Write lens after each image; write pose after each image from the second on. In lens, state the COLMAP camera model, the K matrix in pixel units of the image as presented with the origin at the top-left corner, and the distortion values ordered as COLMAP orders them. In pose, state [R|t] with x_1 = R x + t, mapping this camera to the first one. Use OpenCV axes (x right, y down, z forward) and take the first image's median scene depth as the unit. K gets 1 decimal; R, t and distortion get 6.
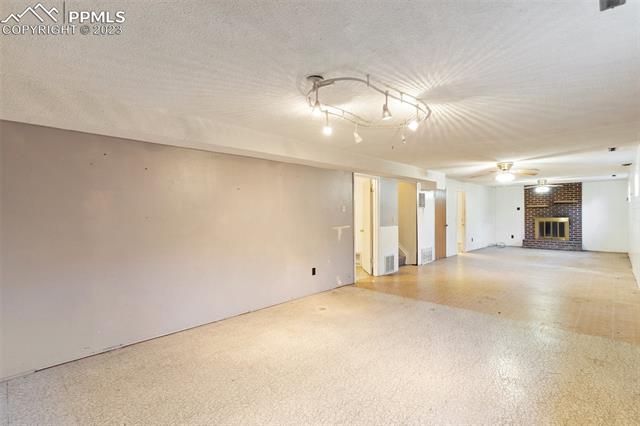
lens RADIAL K [[309.8, 0, 317.9], [0, 309.8, 211.3], [0, 0, 1]] dist [0.012158, 0.001855]
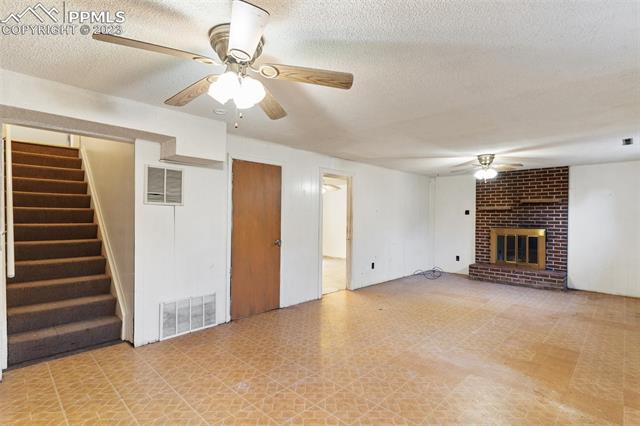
lens RADIAL K [[309.8, 0, 322.2], [0, 309.8, 214.2], [0, 0, 1]] dist [0.012158, 0.001855]
pose [[0.999784, 0.016084, -0.013169, 0.396892], [-0.016102, 0.999870, -0.001258, 0.000635], [0.013147, 0.001469, 0.999912, 0.420743]]
